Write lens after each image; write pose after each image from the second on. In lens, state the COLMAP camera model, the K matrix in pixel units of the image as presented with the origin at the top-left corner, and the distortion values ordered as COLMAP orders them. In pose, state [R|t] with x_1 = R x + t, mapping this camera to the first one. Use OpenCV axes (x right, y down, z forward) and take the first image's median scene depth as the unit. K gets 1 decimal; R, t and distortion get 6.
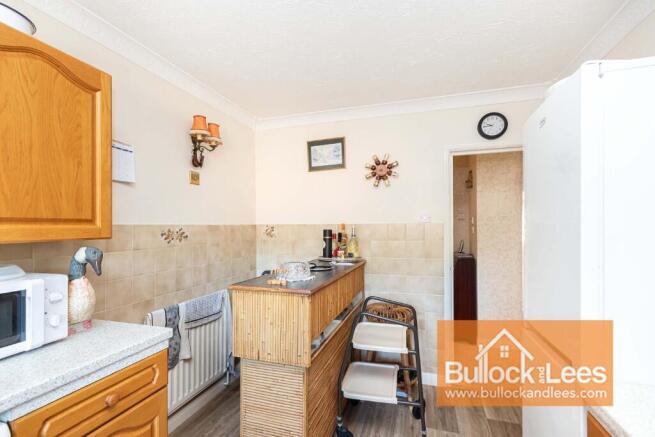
lens RADIAL K [[297.4, 0, 323.6], [0, 297.4, 220.2], [0, 0, 1]] dist [0.001024, -0.000254]
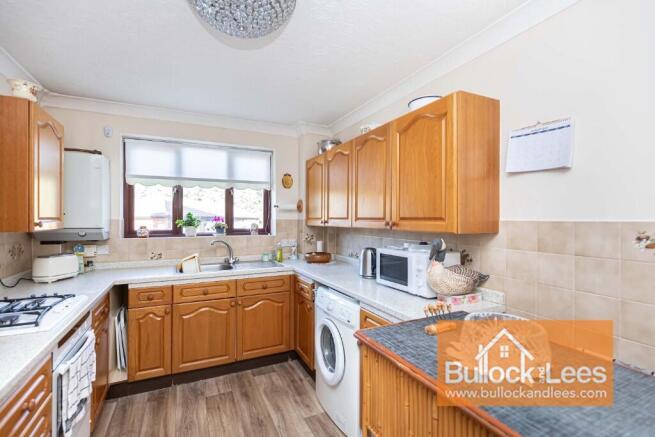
lens RADIAL K [[297.4, 0, 323.6], [0, 297.4, 220.2], [0, 0, 1]] dist [0.001024, -0.000254]
pose [[-0.716861, 0.002491, -0.697211, 0.446151], [0.012633, 0.999876, -0.009417, 0.014284], [0.697101, -0.015559, -0.716804, 1.441666]]
